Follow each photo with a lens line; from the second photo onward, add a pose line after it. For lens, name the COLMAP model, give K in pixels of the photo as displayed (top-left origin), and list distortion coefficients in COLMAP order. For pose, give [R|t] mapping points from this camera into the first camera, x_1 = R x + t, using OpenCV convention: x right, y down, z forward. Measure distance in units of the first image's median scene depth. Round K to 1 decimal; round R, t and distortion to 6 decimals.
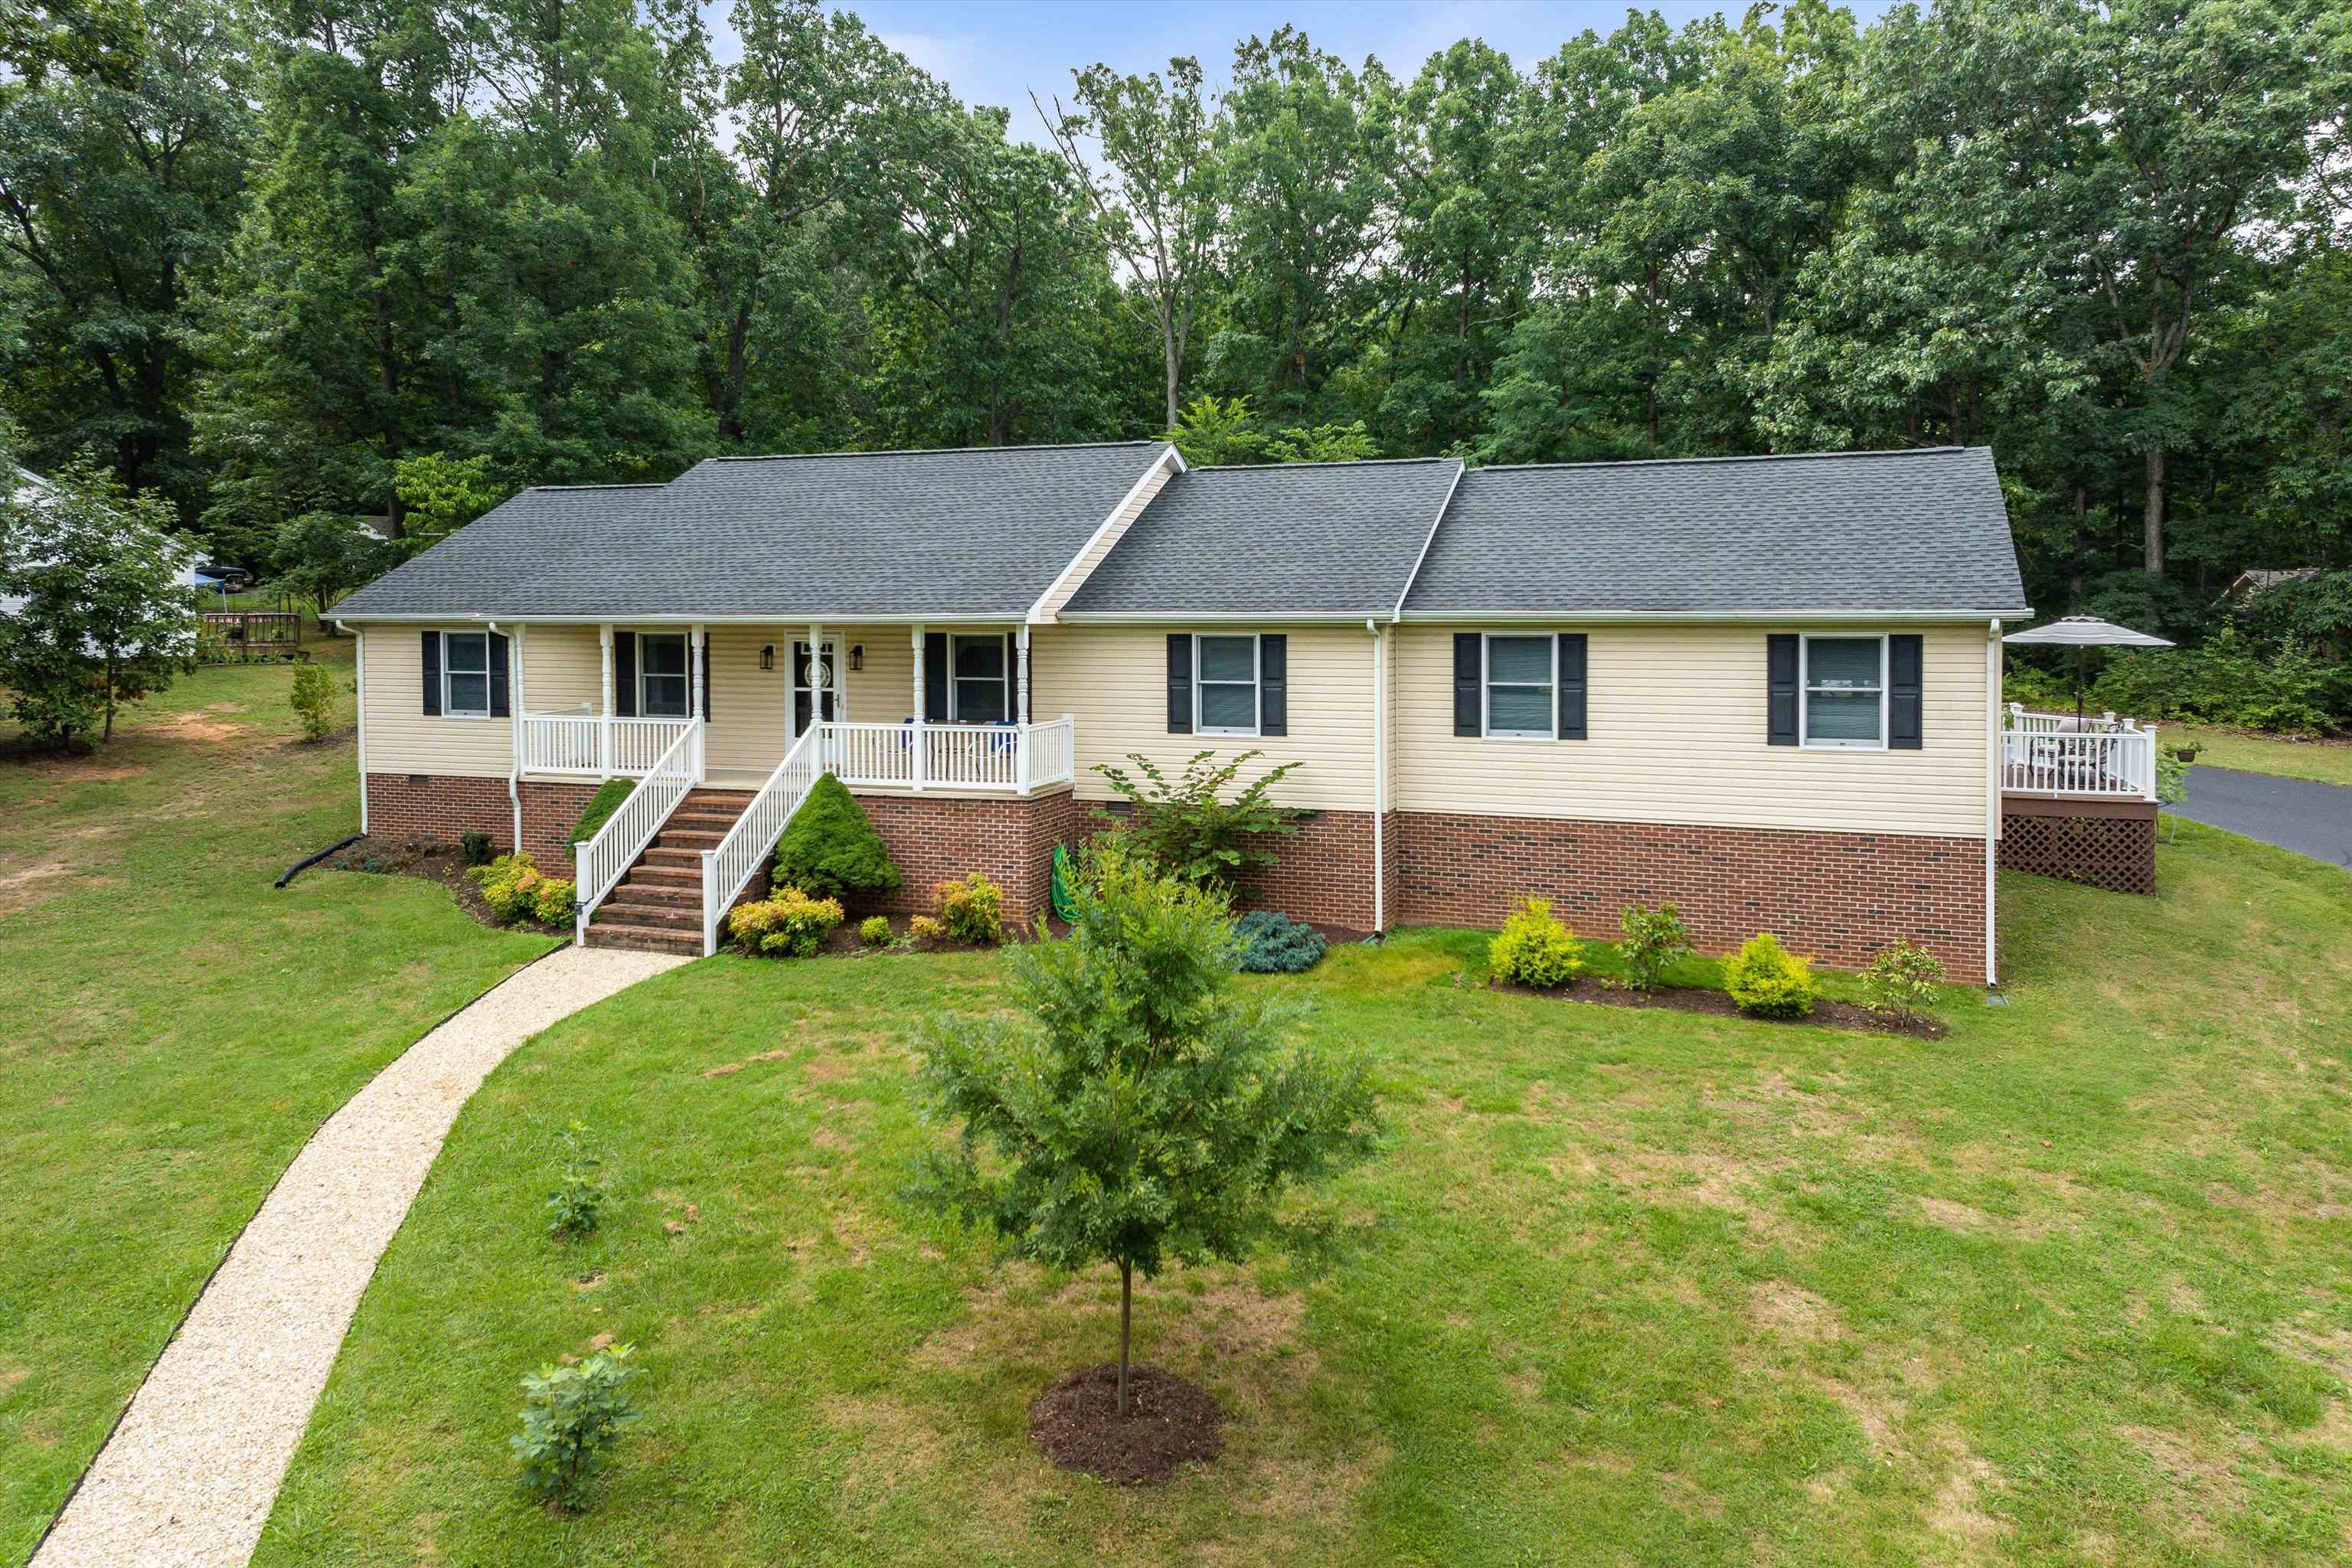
lens RADIAL K [[1687.7, 0, 1172.0], [0, 1687.7, 663.4], [0, 0, 1]] dist [0.057693, -0.001241]
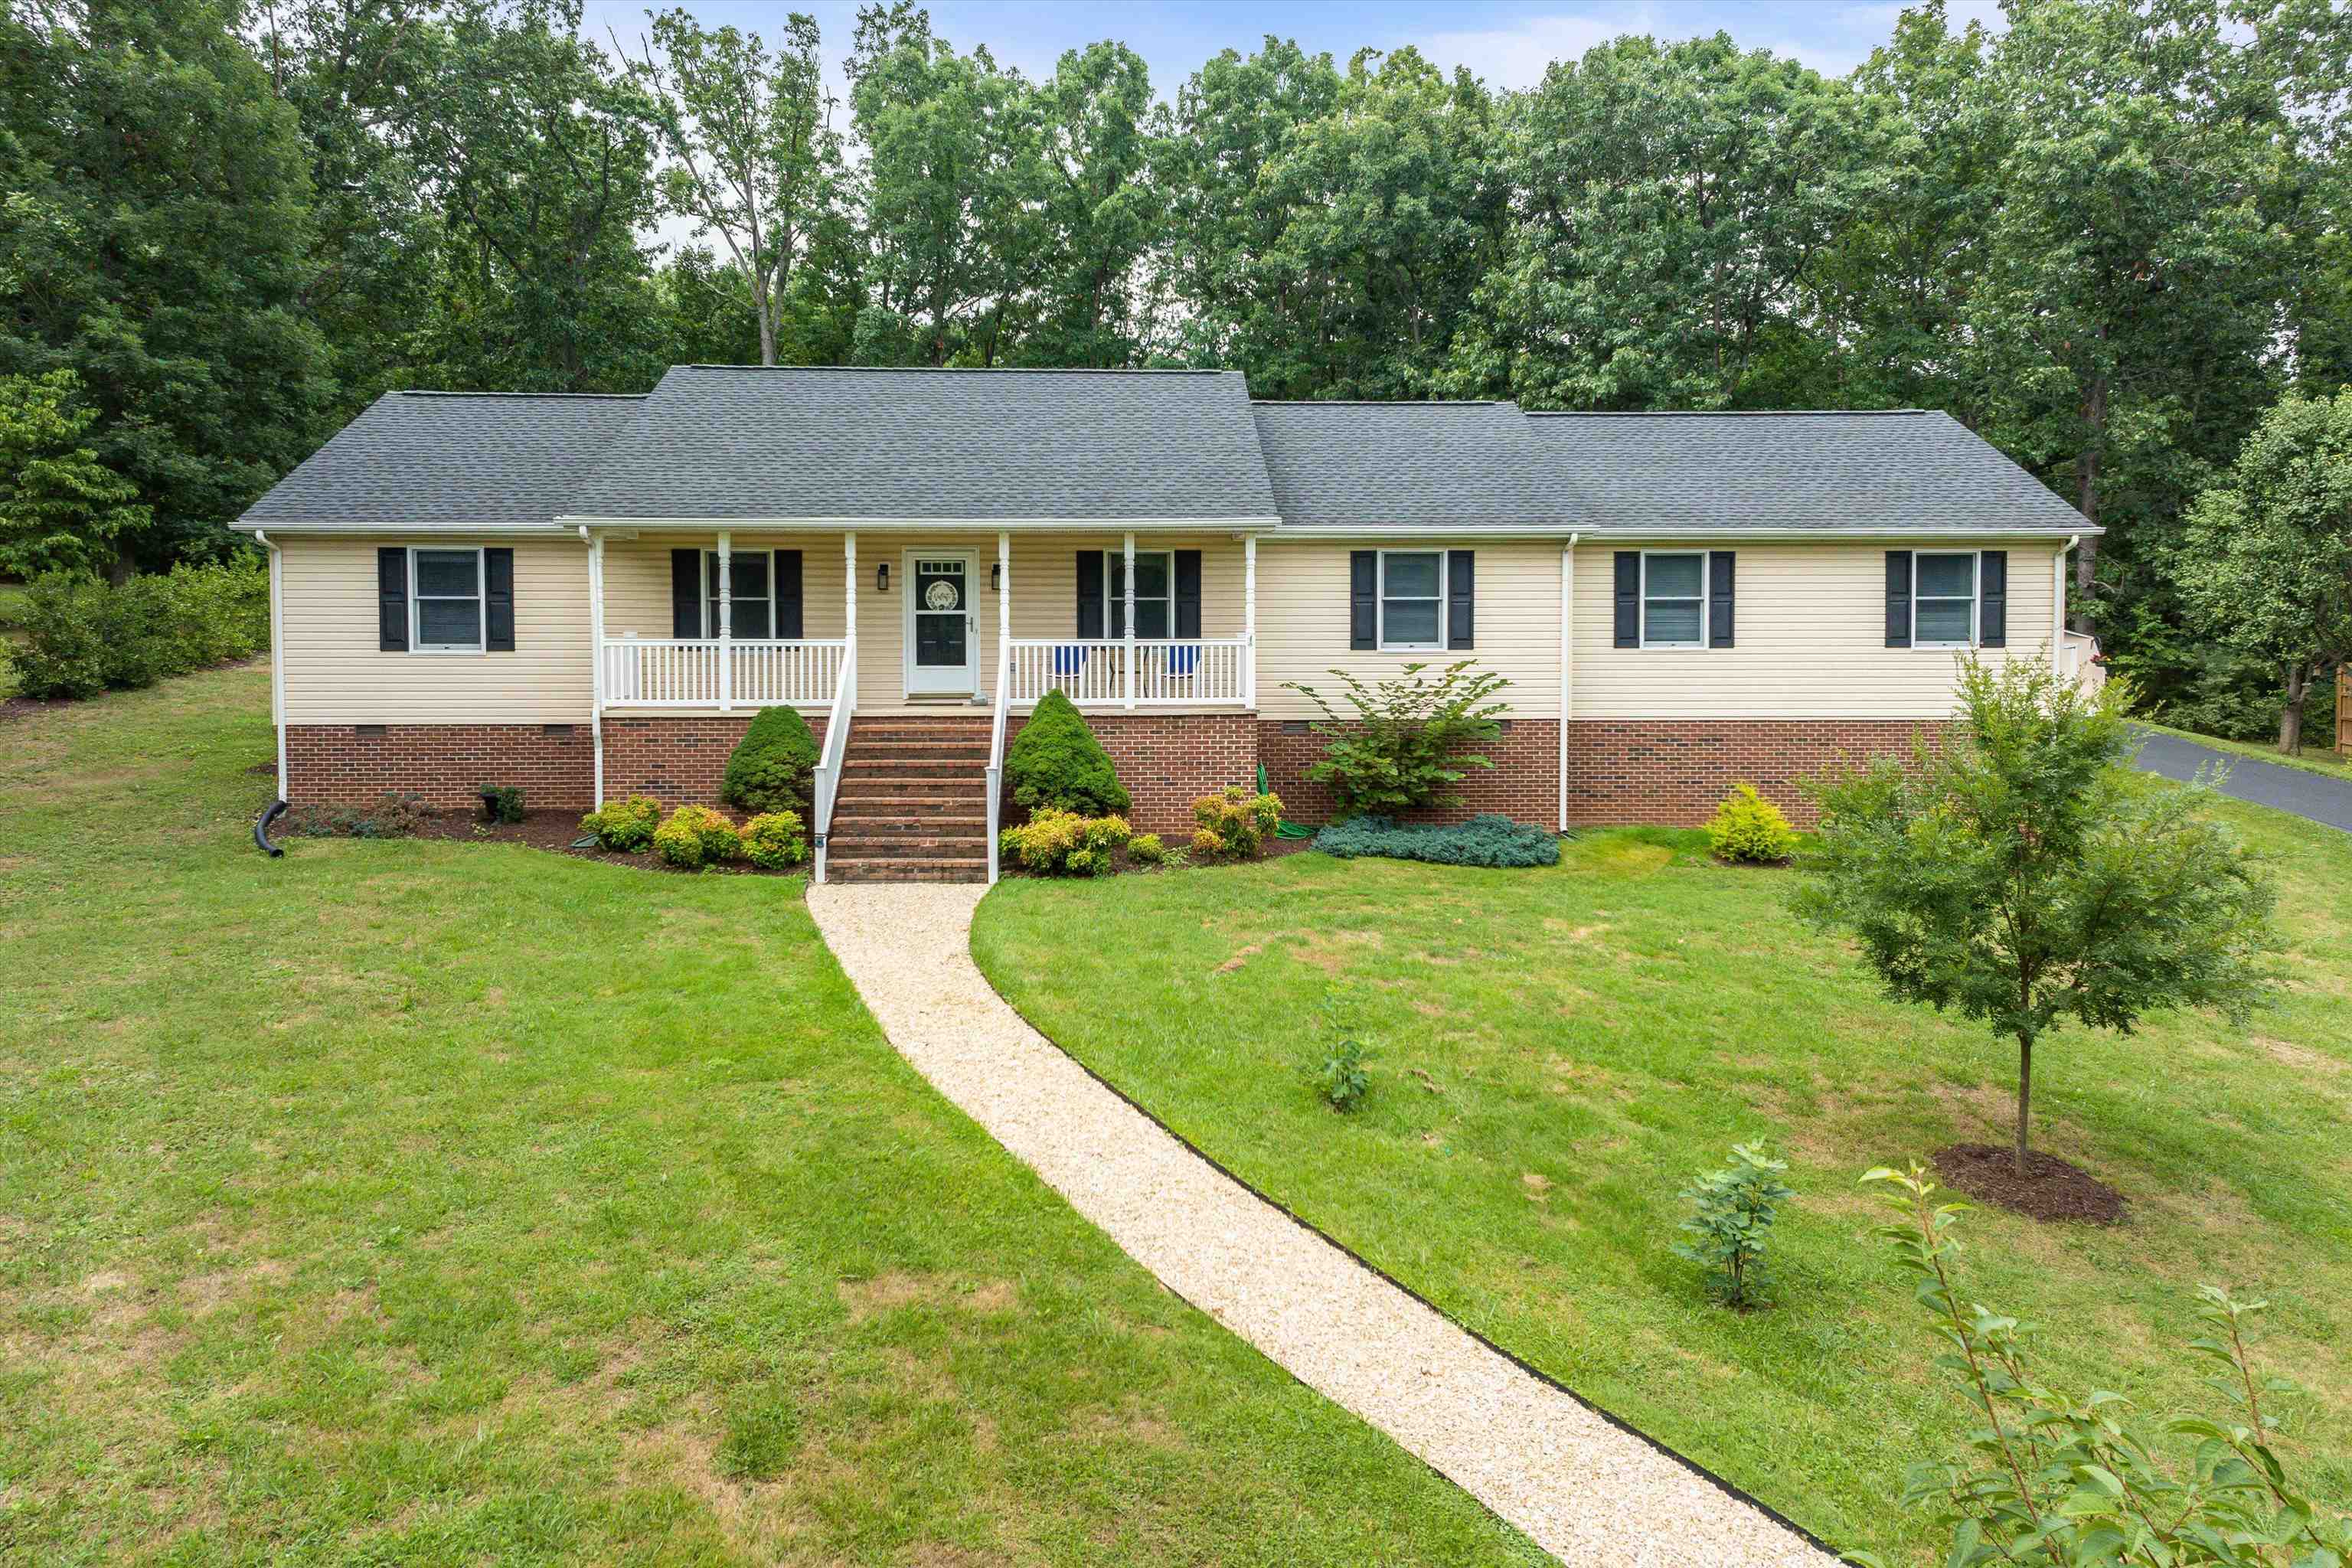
lens RADIAL K [[1690.1, 0, 1171.8], [0, 1690.1, 719.7], [0, 0, 1]] dist [0.063796, -0.057346]
pose [[0.911540, -0.015438, 0.410922, -0.516721], [0.012394, 0.999872, 0.010070, 0.071764], [-0.411025, -0.004087, 0.911615, 0.124716]]
